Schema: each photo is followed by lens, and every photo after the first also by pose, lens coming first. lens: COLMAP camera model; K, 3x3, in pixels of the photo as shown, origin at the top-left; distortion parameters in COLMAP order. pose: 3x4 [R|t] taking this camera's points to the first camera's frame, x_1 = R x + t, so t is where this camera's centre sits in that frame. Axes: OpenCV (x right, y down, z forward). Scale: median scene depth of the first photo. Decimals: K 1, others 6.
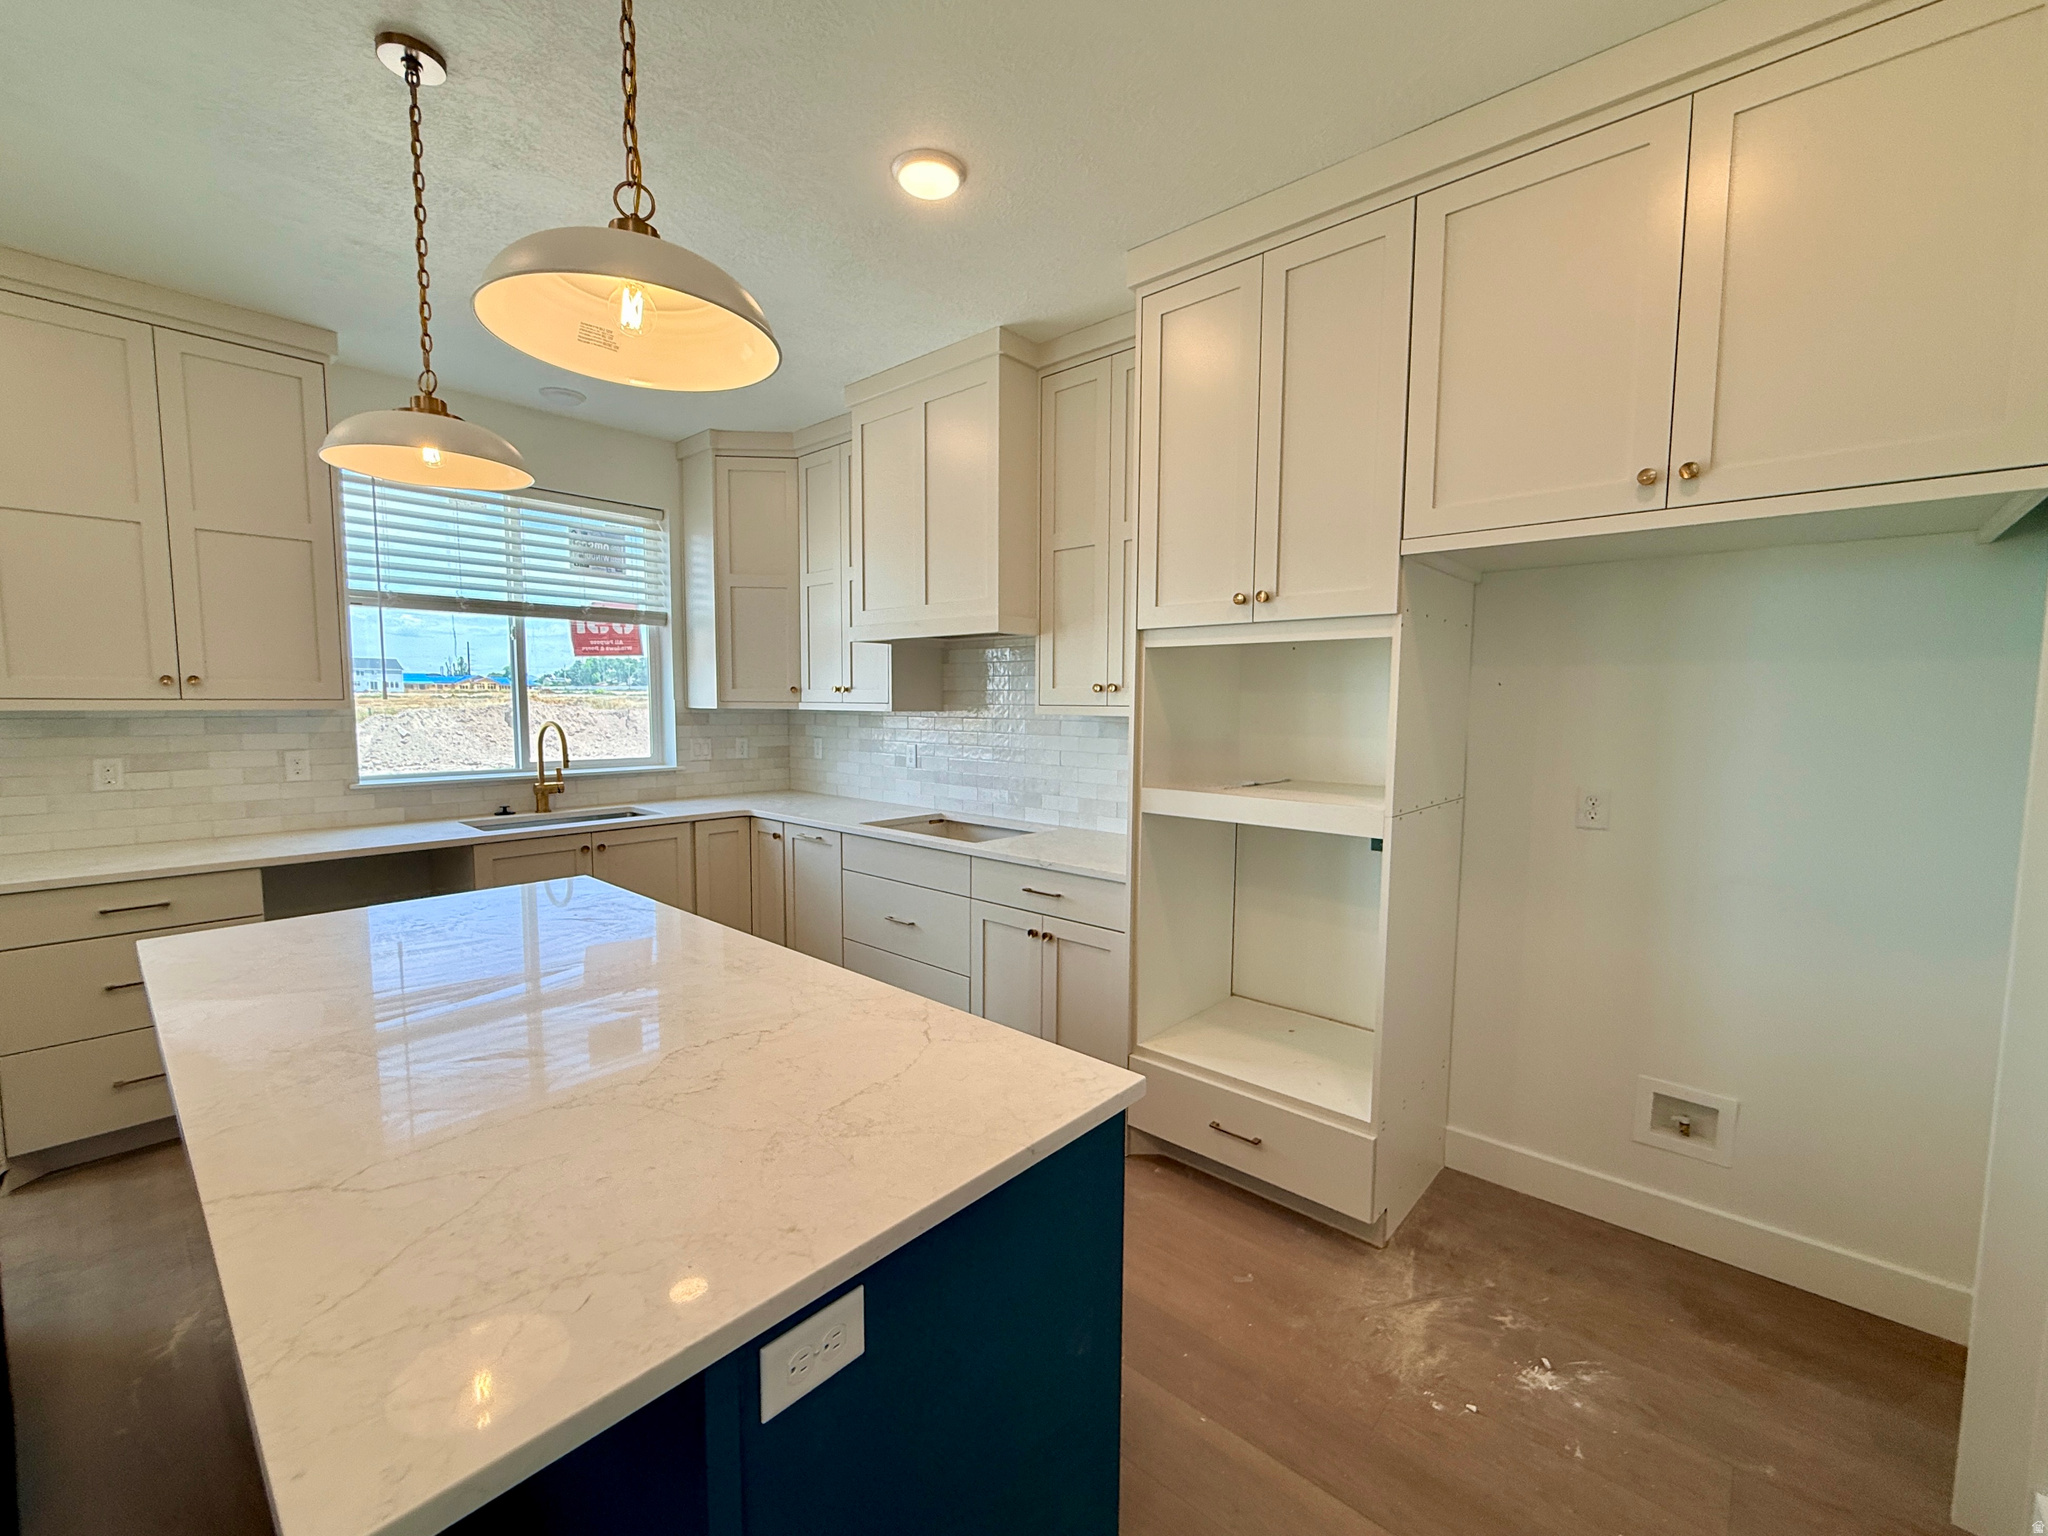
lens RADIAL K [[819.1, 0, 1022.9], [0, 819.1, 767.0], [0, 0, 1]] dist [0.000143, 0.001185]
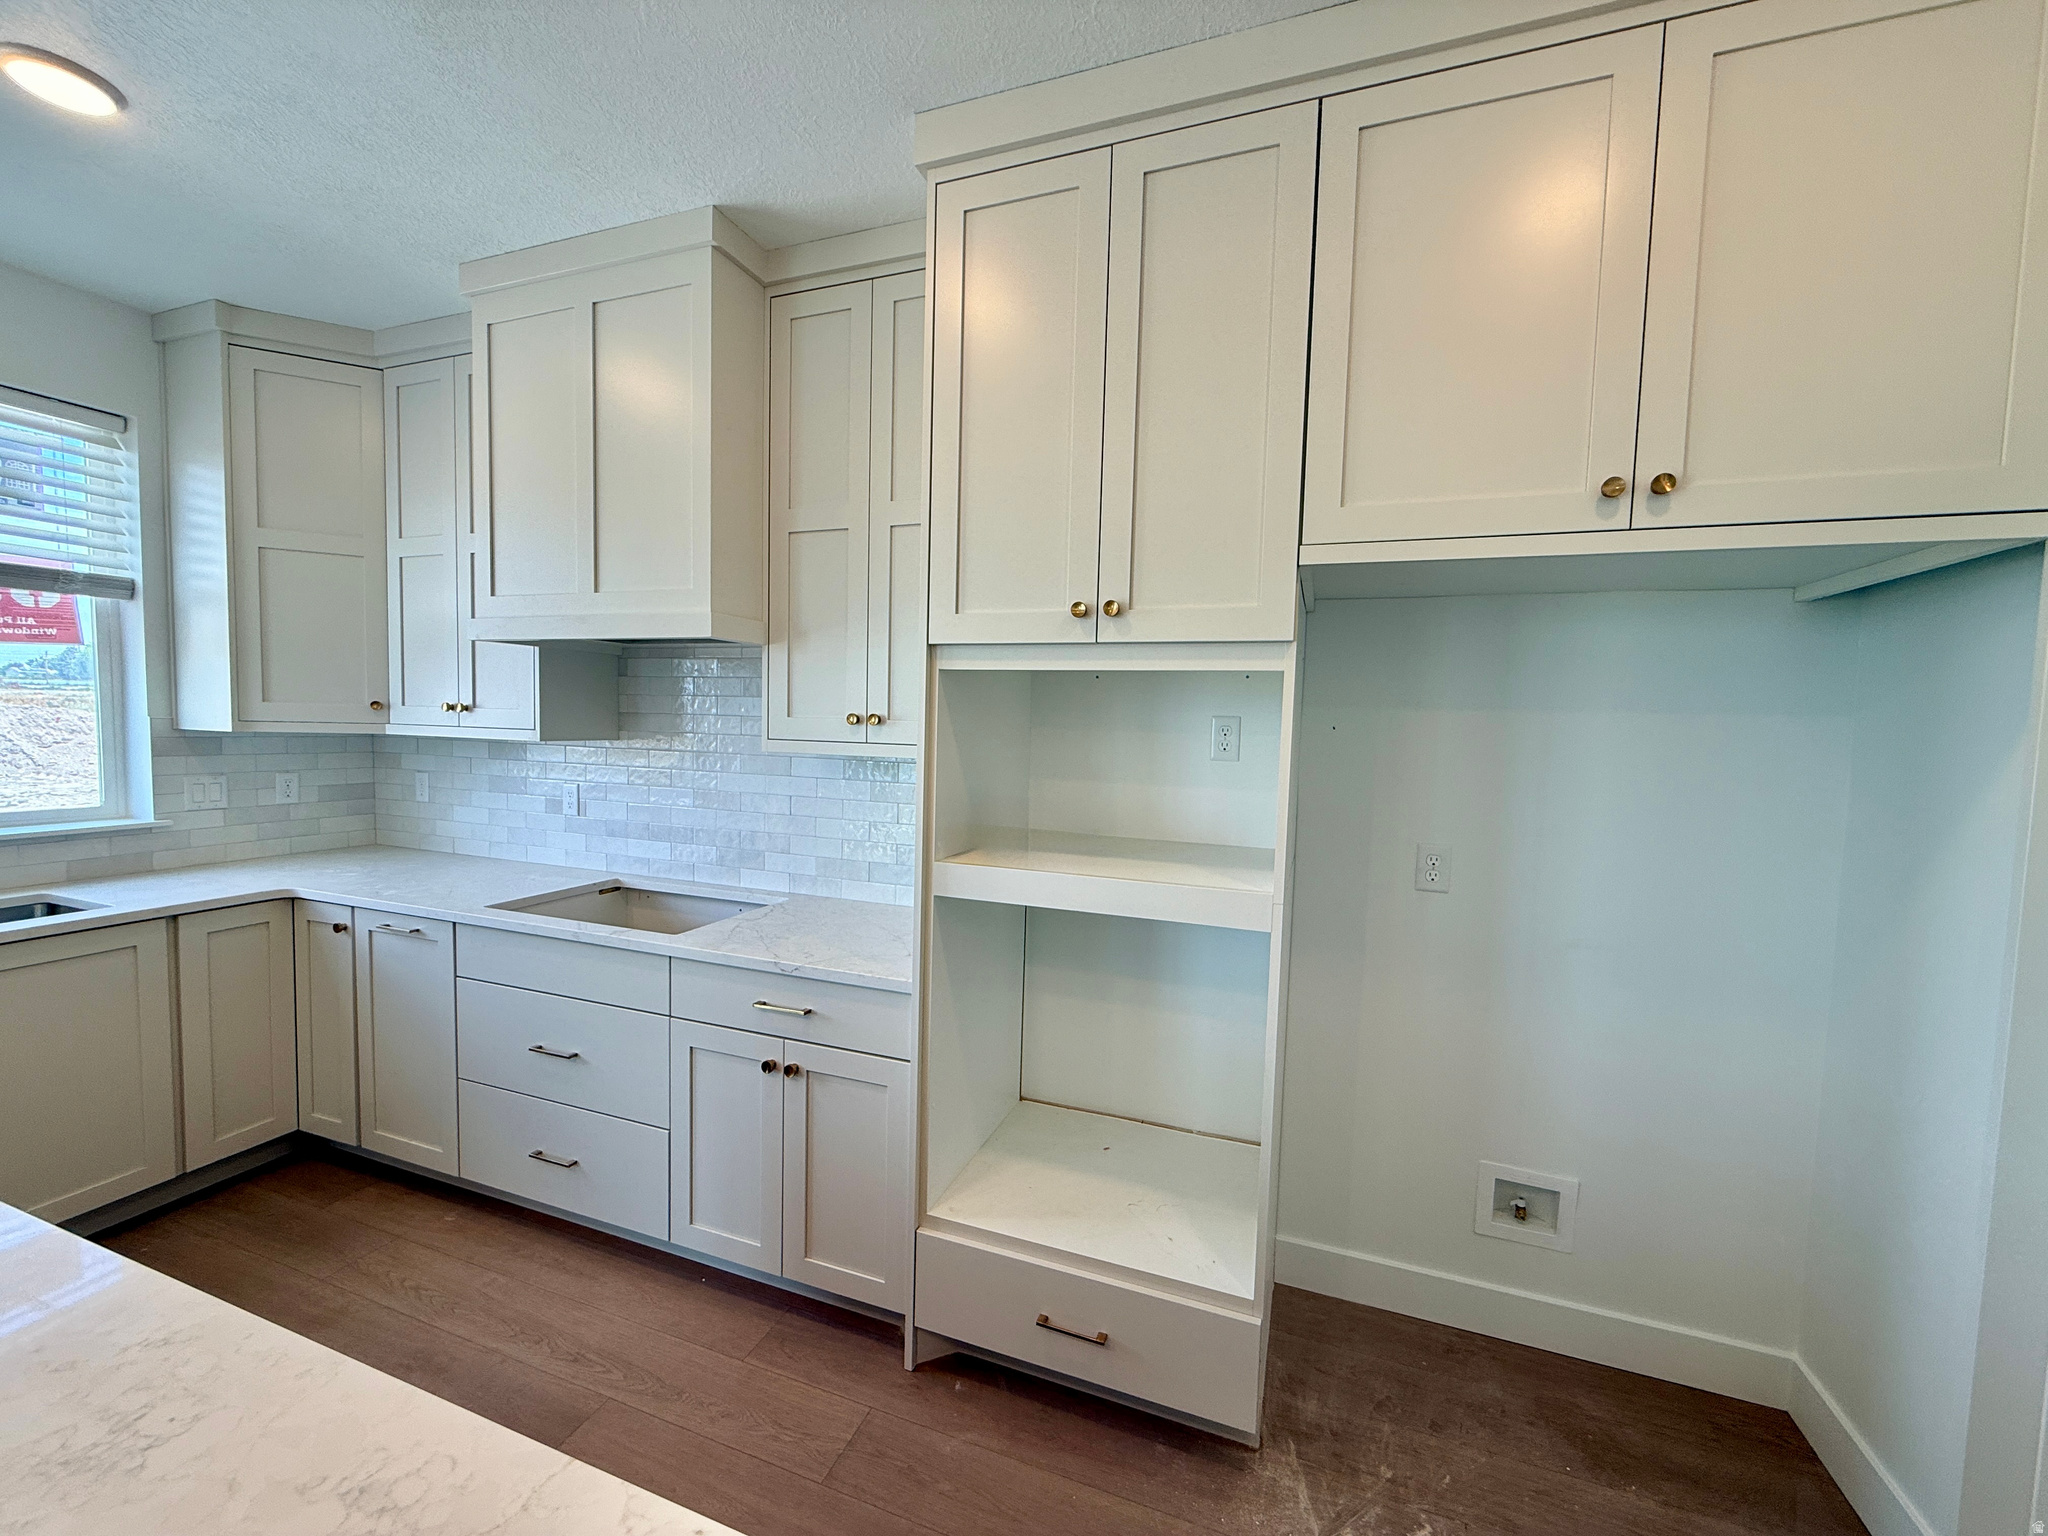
lens RADIAL K [[819.1, 0, 1023.2], [0, 819.1, 771.7], [0, 0, 1]] dist [0.000143, 0.001185]
pose [[0.931317, -0.005123, 0.364174, -0.039749], [0.010279, 0.999872, -0.012221, -0.039585], [-0.364065, 0.015125, 0.931251, 0.259118]]
